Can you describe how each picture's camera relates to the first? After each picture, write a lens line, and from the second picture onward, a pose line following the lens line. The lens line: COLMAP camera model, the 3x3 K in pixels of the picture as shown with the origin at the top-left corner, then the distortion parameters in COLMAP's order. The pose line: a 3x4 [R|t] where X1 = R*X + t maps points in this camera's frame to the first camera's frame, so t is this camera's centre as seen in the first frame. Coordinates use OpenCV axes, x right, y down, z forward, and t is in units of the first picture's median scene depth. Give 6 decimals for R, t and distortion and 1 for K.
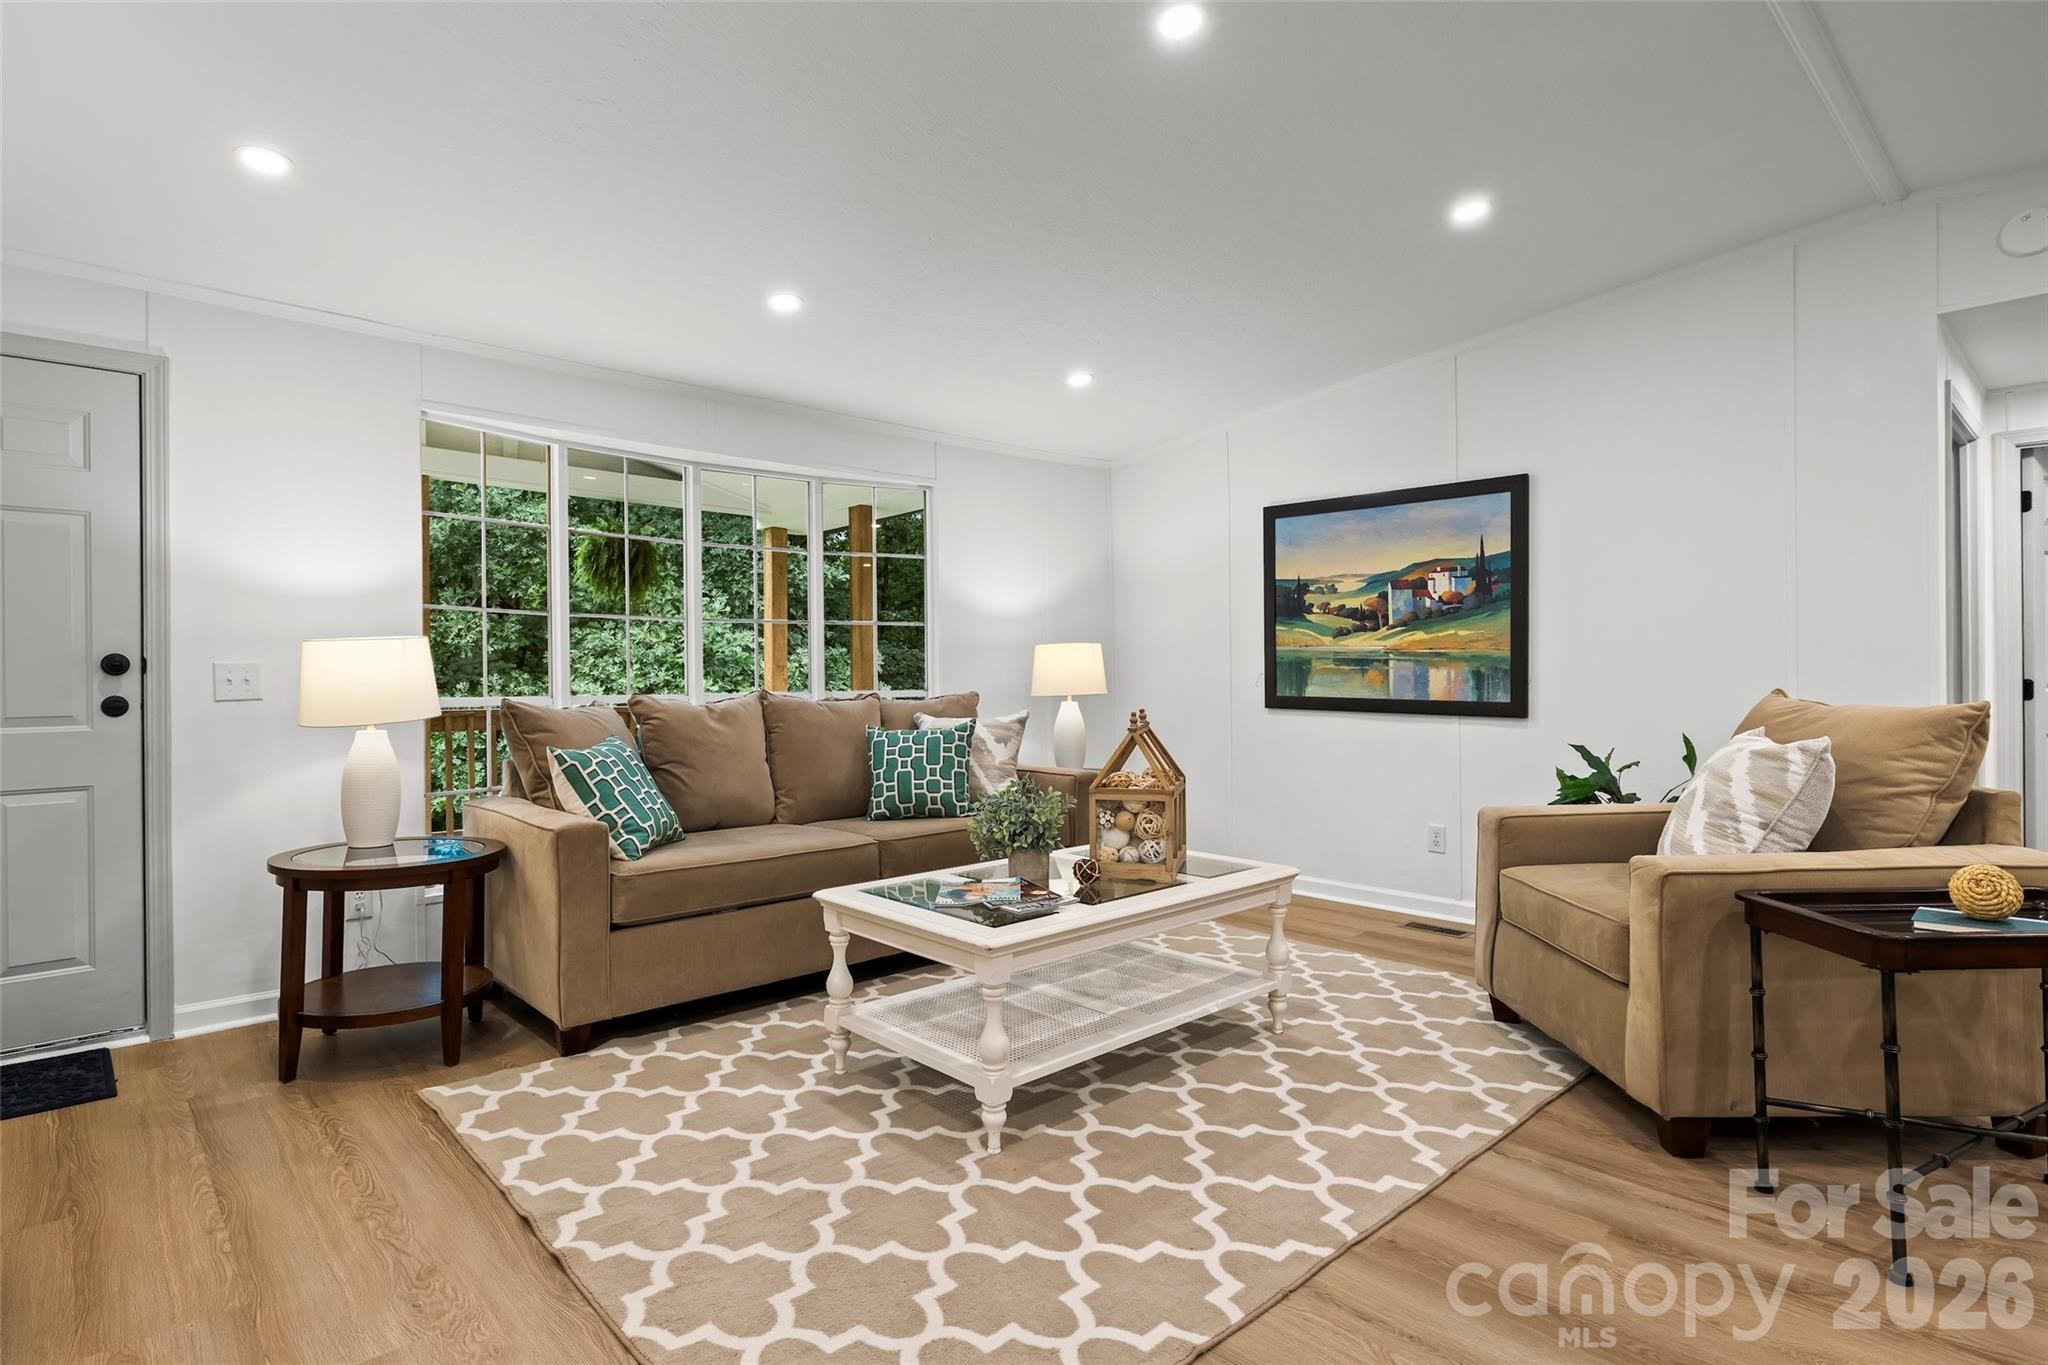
lens RADIAL K [[1047.7, 0, 1023.2], [0, 1047.7, 671.9], [0, 0, 1]] dist [-0.006468, 0.002020]
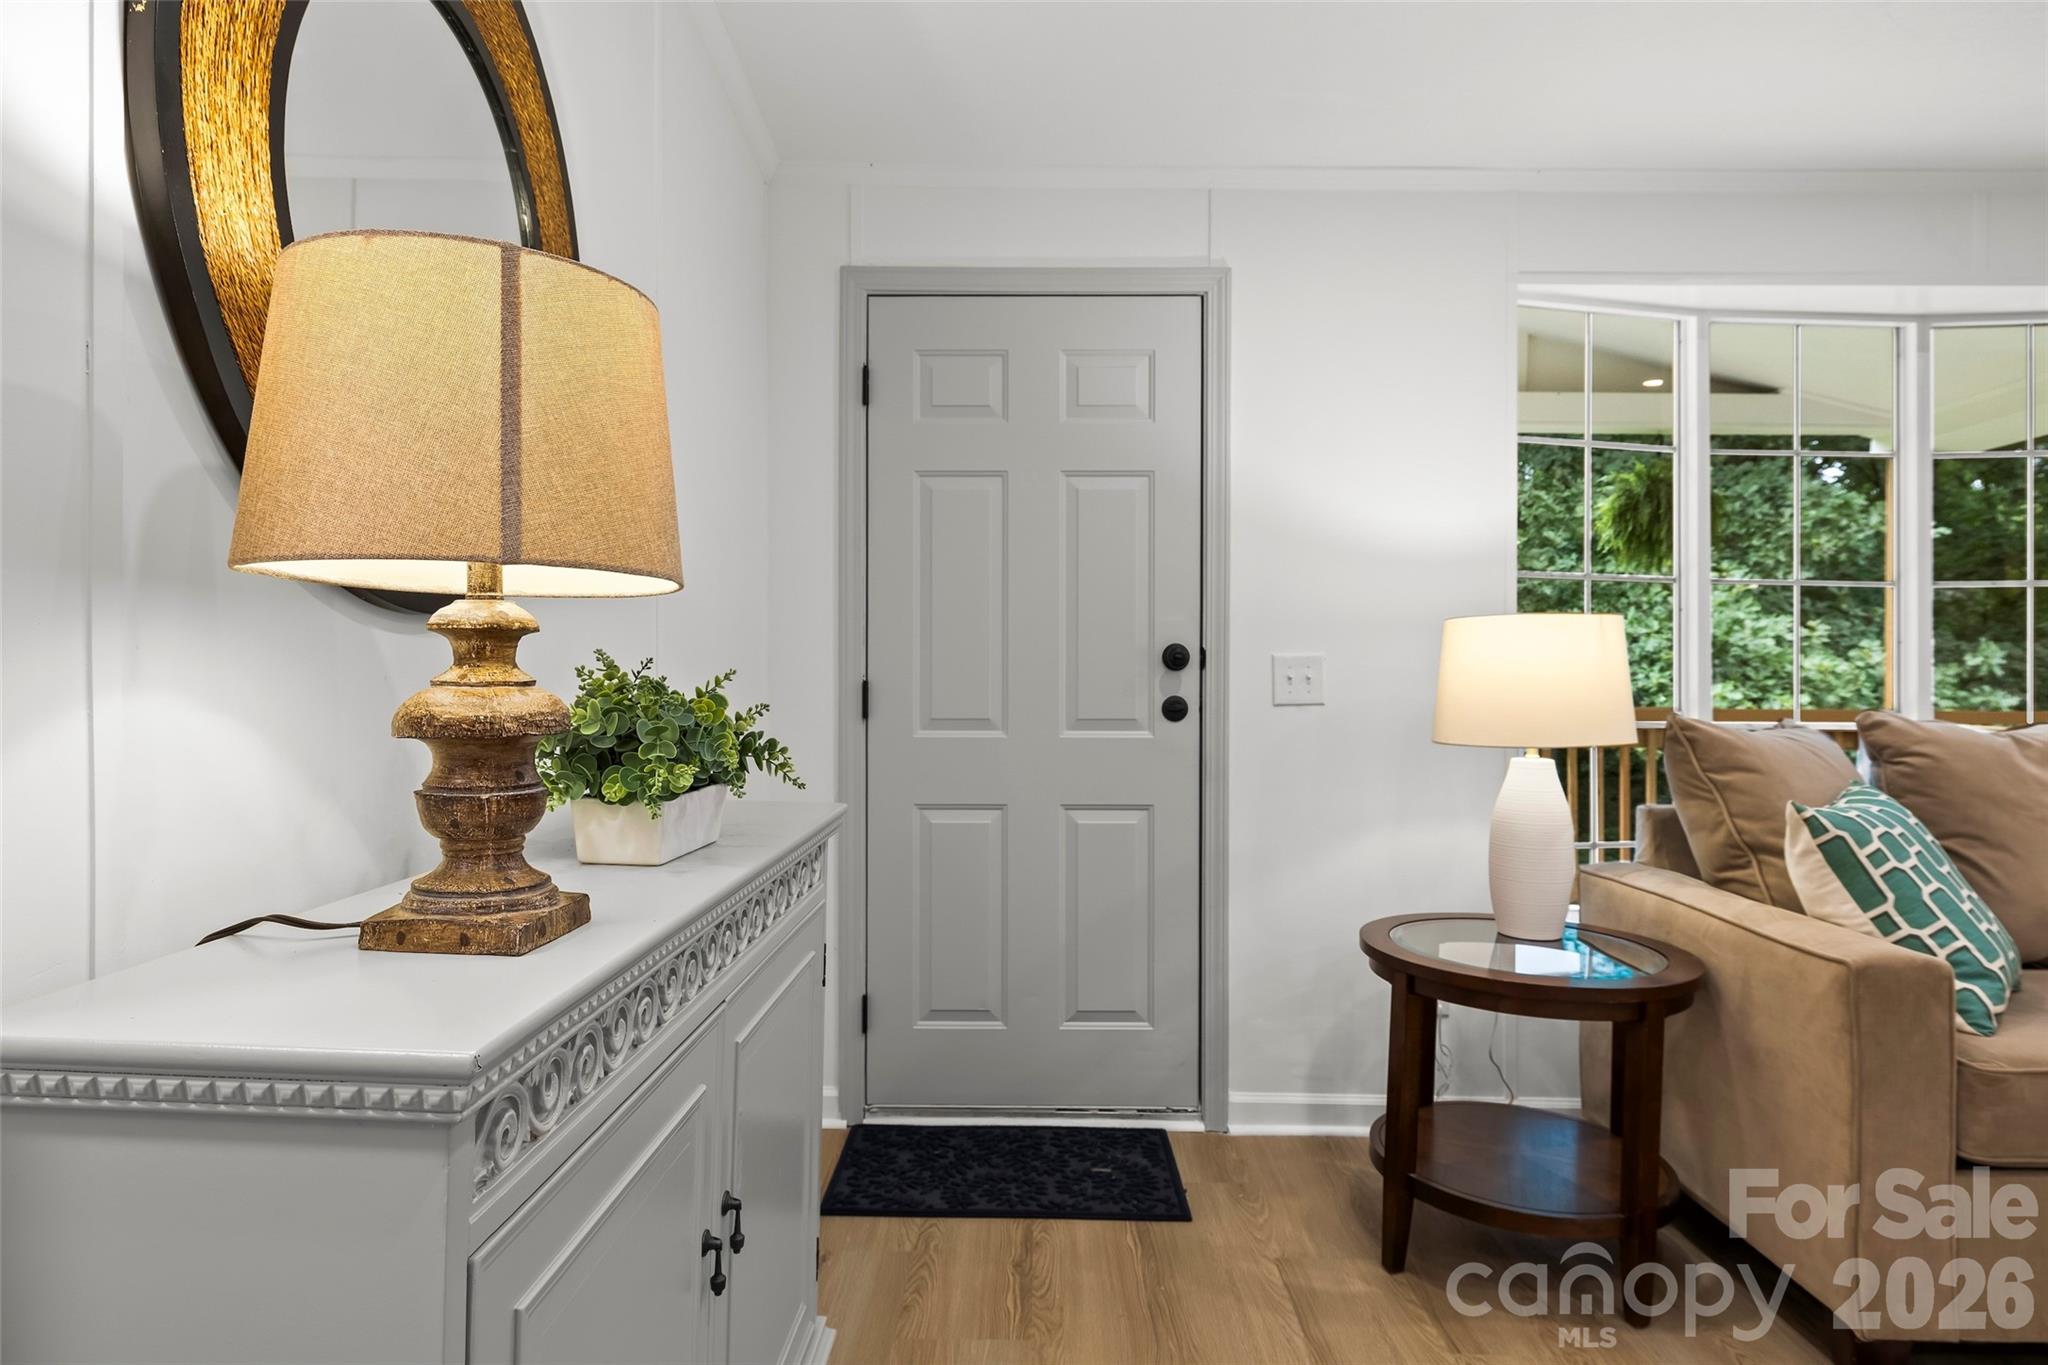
lens RADIAL K [[1180.0, 0, 1023.3], [0, 1180.0, 676.1], [0, 0, 1]] dist [0.002220, 0.000696]
pose [[0.725774, 0.011058, -0.687845, -0.134442], [-0.008782, 0.999938, 0.006808, 0.001030], [0.687878, 0.001100, 0.725826, 0.104797]]
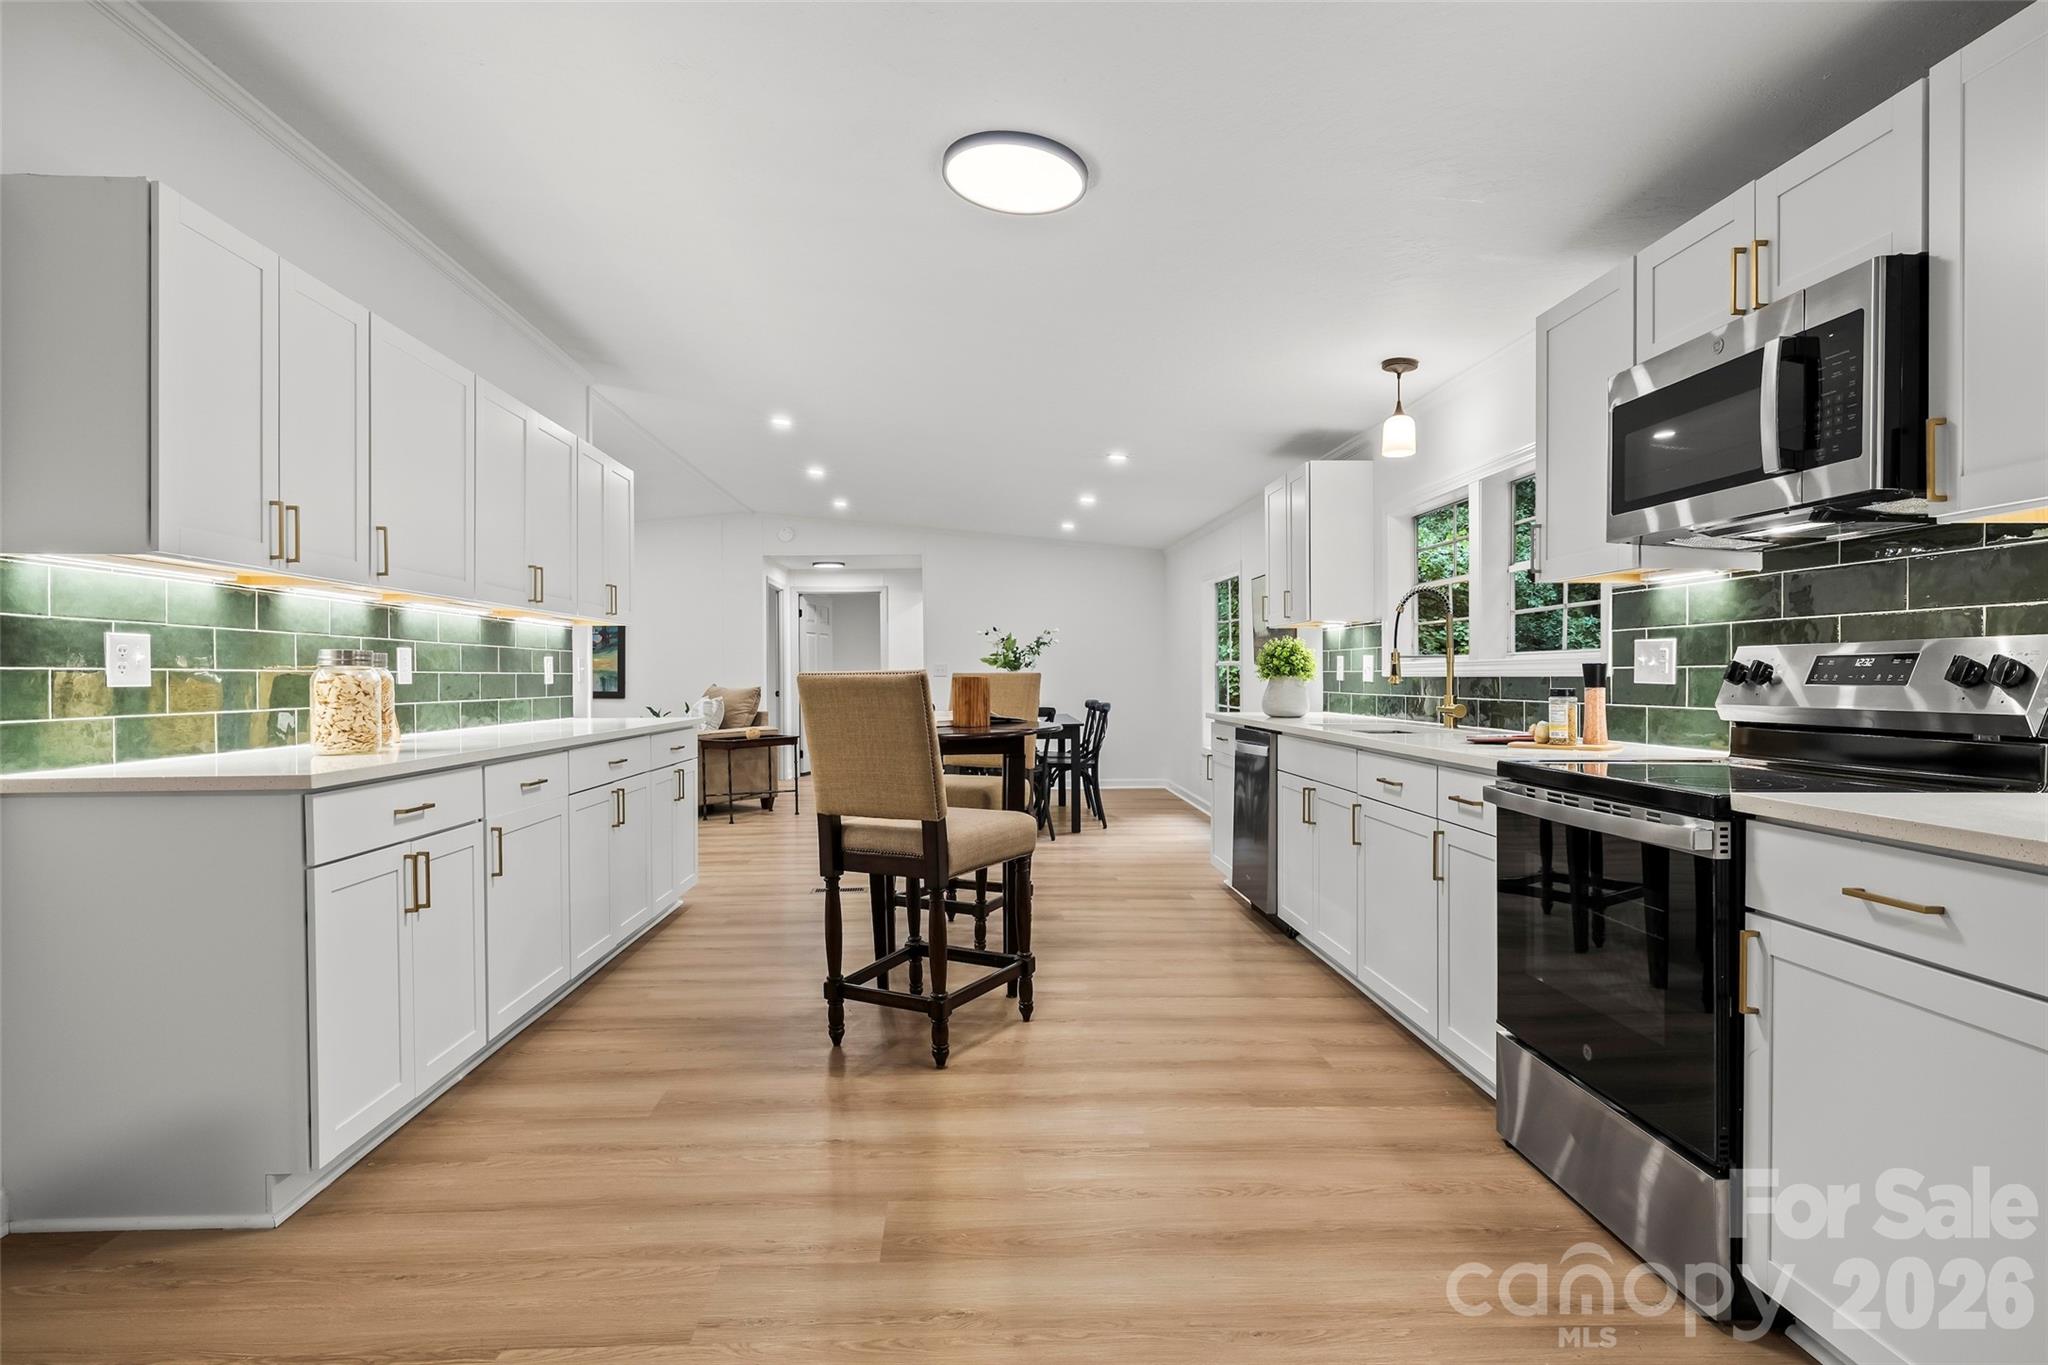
lens RADIAL K [[1047.7, 0, 1004.2], [0, 1047.7, 678.3], [0, 0, 1]] dist [-0.006468, 0.002020]
pose [[0.654864, 0.000412, 0.755747, -0.716195], [-0.000917, 1.000000, 0.000249, -0.000556], [-0.755746, -0.000856, 0.654864, -1.142124]]
